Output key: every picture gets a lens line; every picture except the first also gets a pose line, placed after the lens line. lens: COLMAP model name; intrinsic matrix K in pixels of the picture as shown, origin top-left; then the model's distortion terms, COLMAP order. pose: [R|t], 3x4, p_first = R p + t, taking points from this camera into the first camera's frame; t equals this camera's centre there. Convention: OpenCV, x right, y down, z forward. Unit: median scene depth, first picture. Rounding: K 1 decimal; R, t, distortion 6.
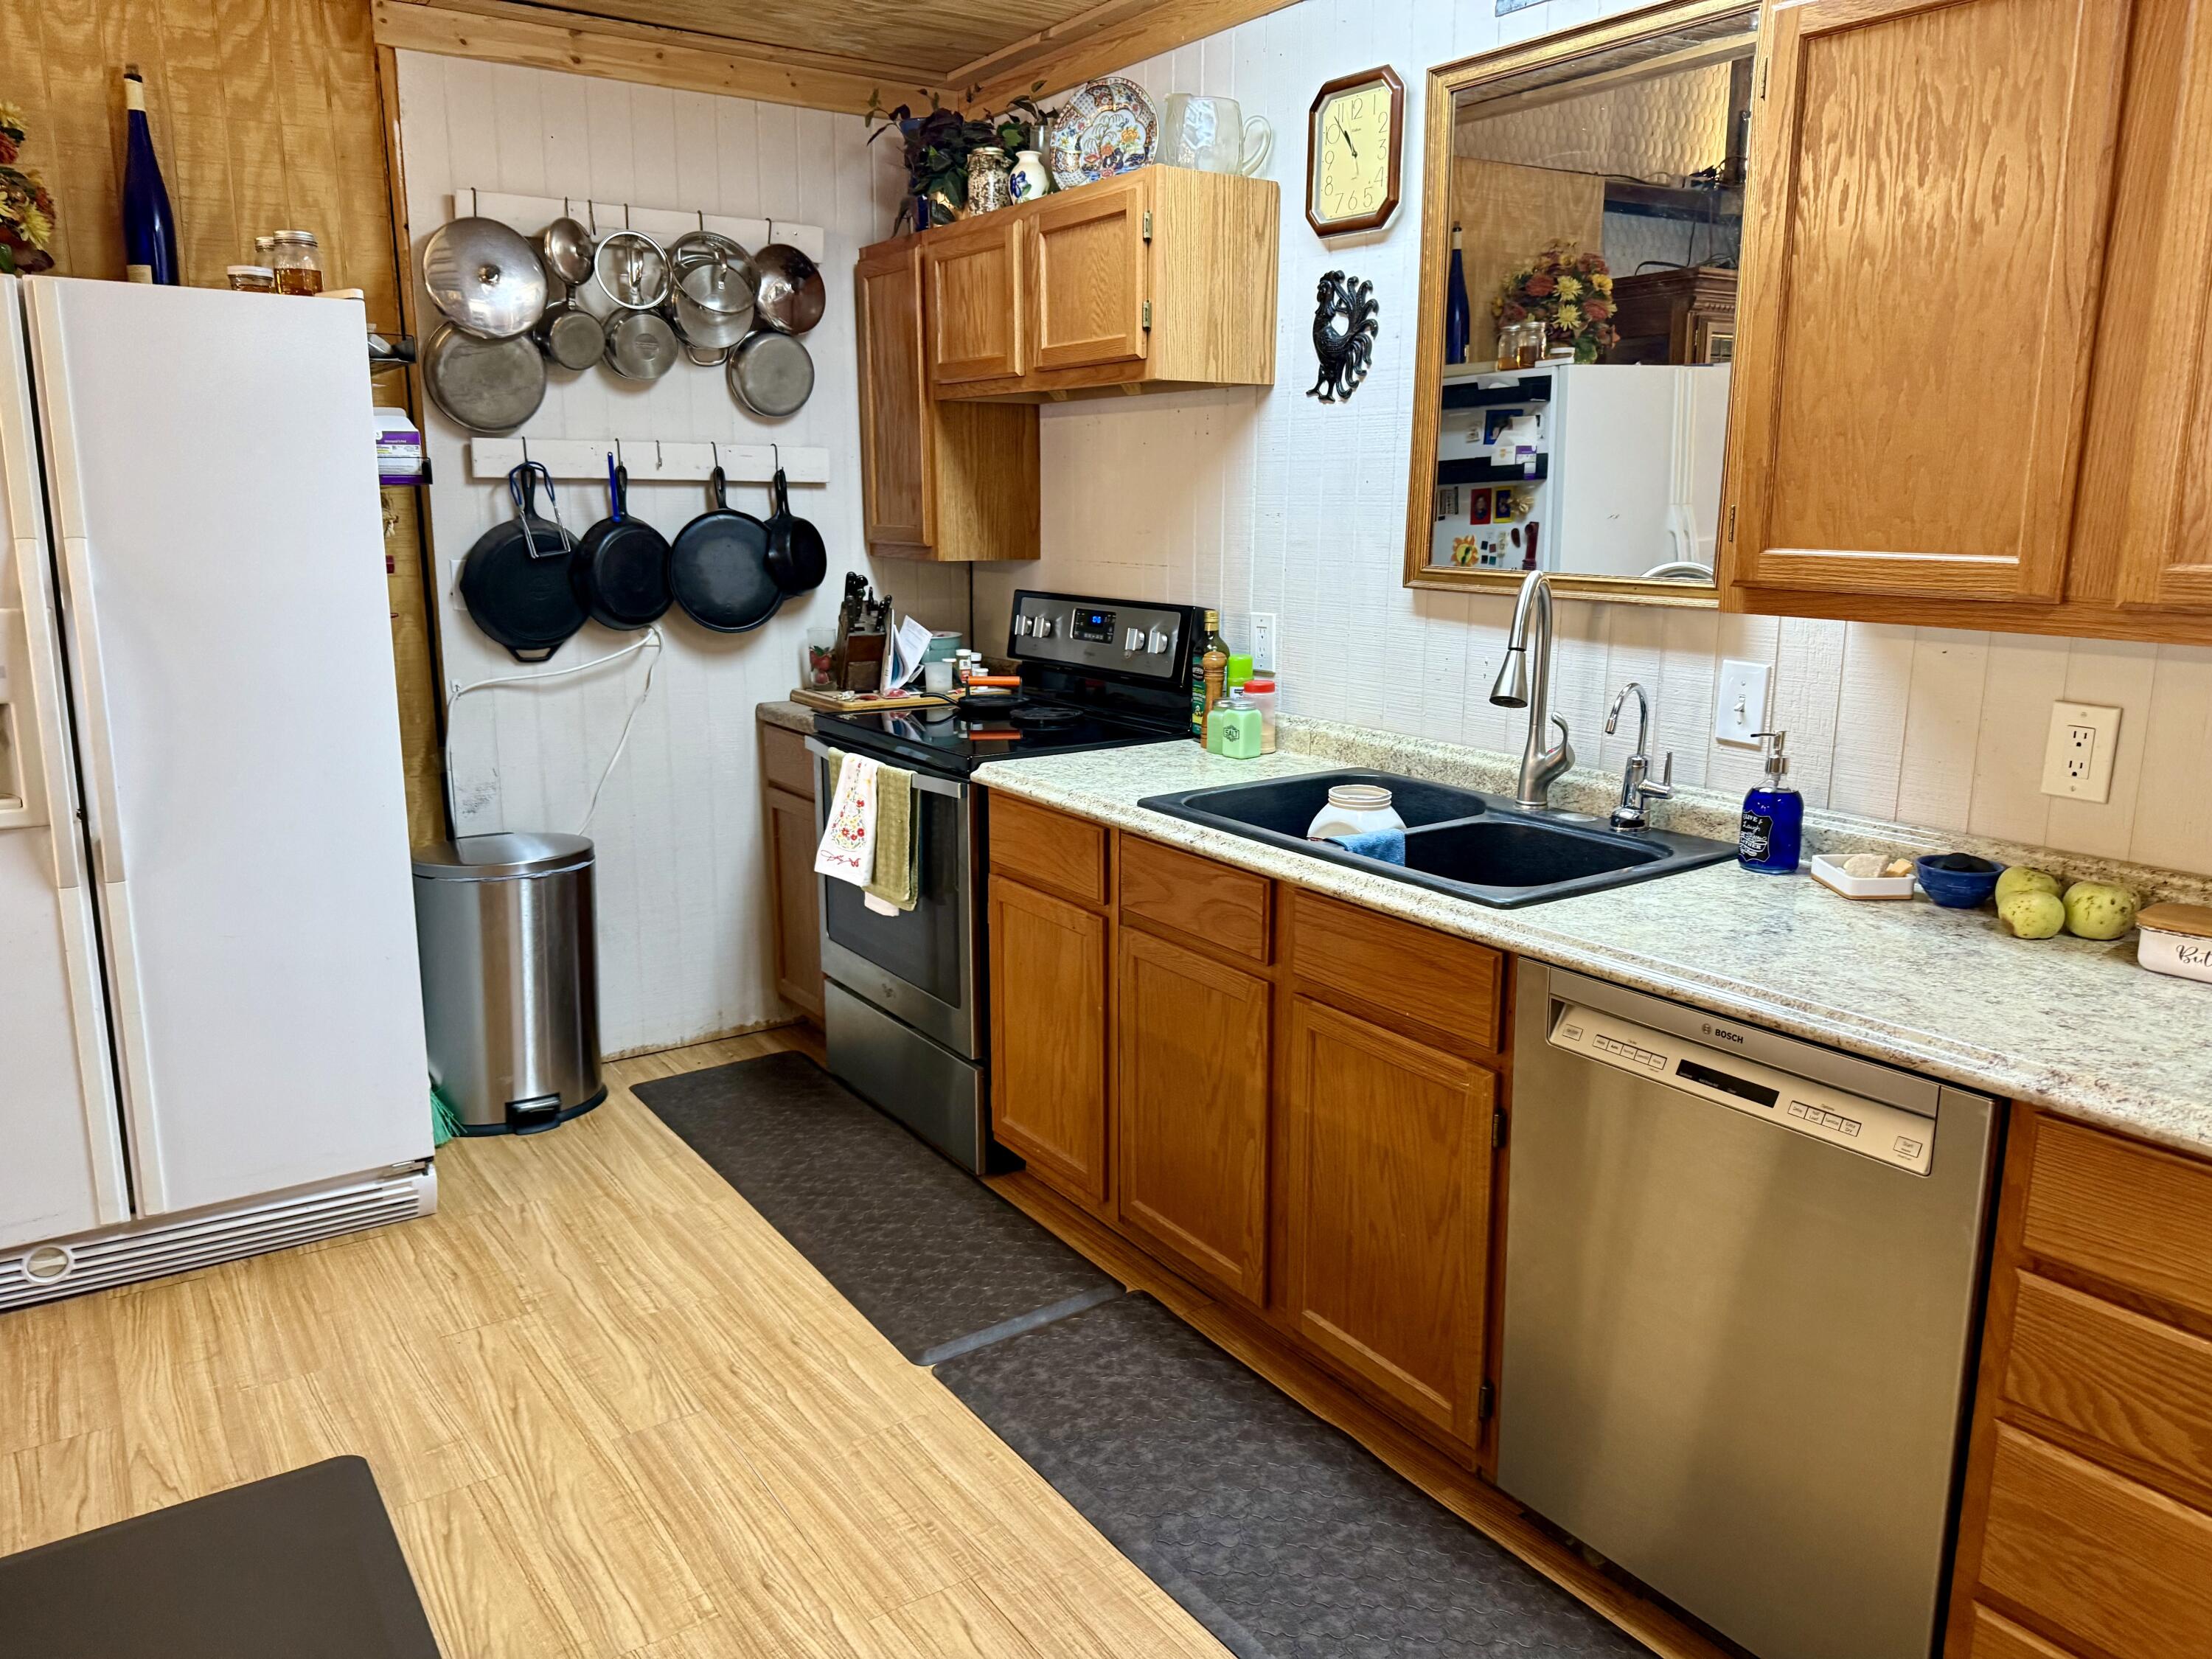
lens RADIAL K [[1542.3, 0, 1106.0], [0, 1542.3, 829.5], [0, 0, 1]] dist [0.060560, -0.095749]
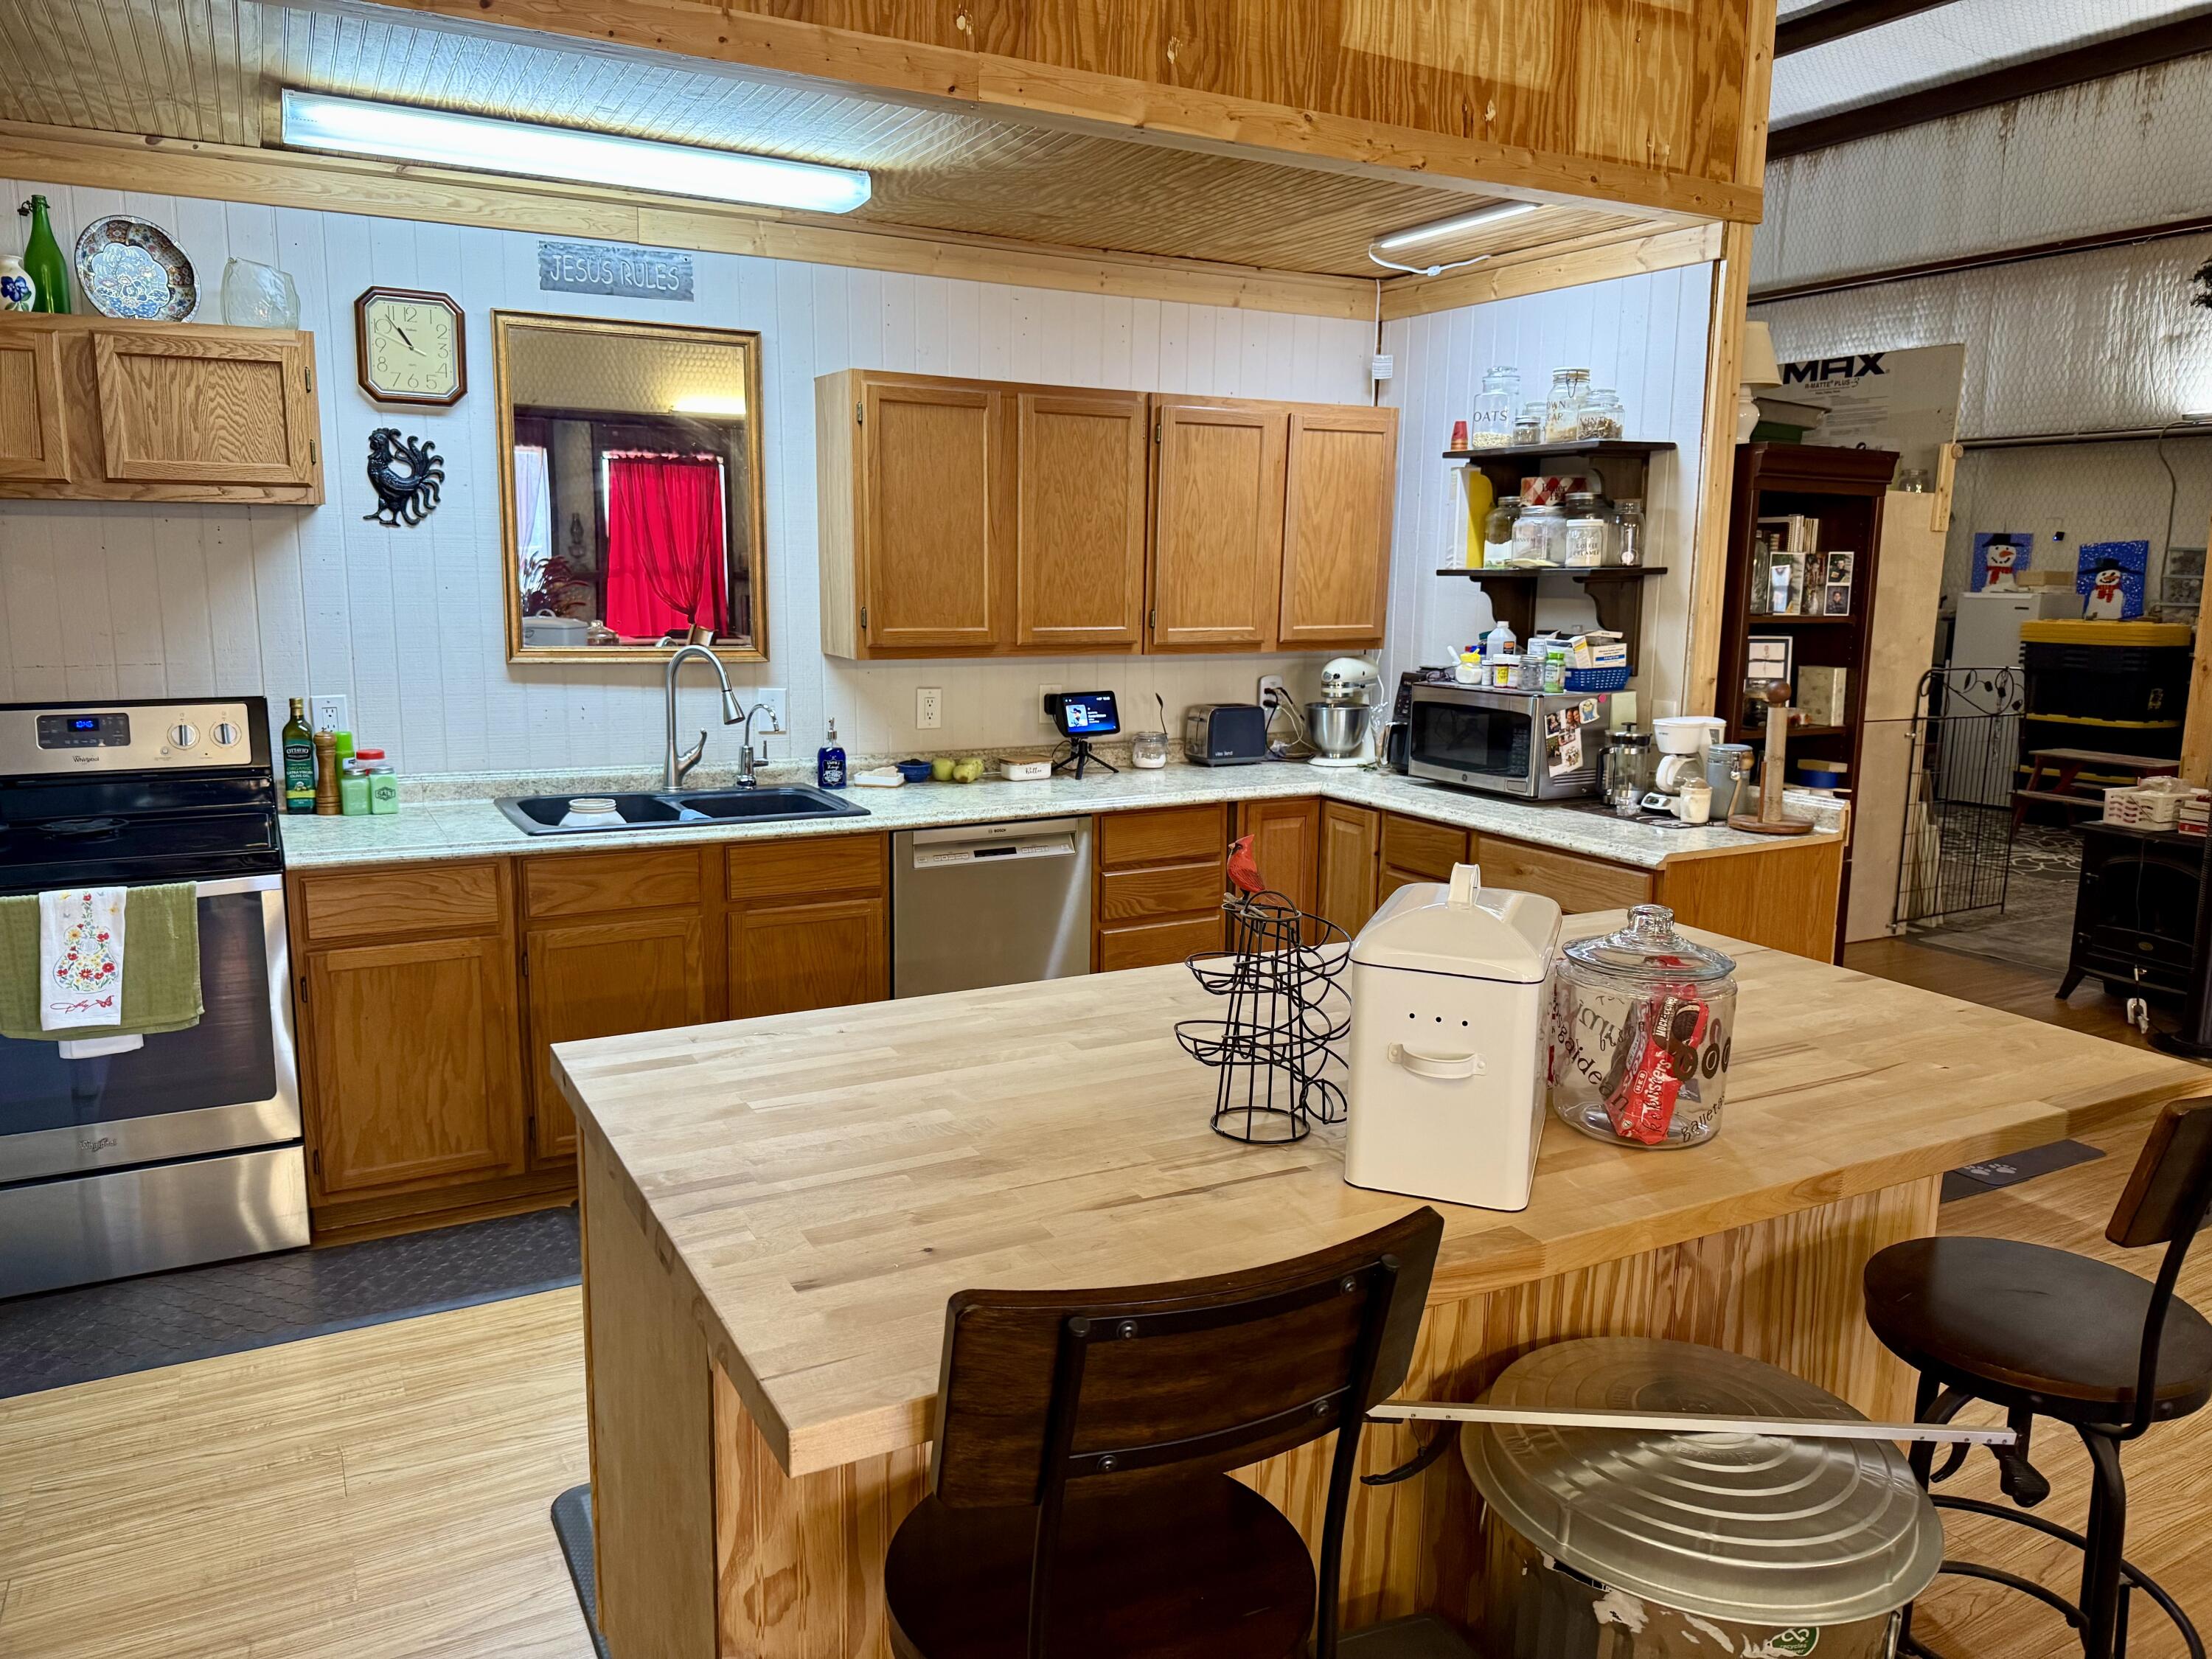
lens RADIAL K [[1542.3, 0, 1106.0], [0, 1542.3, 829.5], [0, 0, 1]] dist [0.060560, -0.095749]
pose [[0.106566, -0.174750, 0.978829, -1.154836], [0.194402, 0.969097, 0.151848, -0.120781], [-0.975116, 0.174105, 0.137244, 0.308869]]
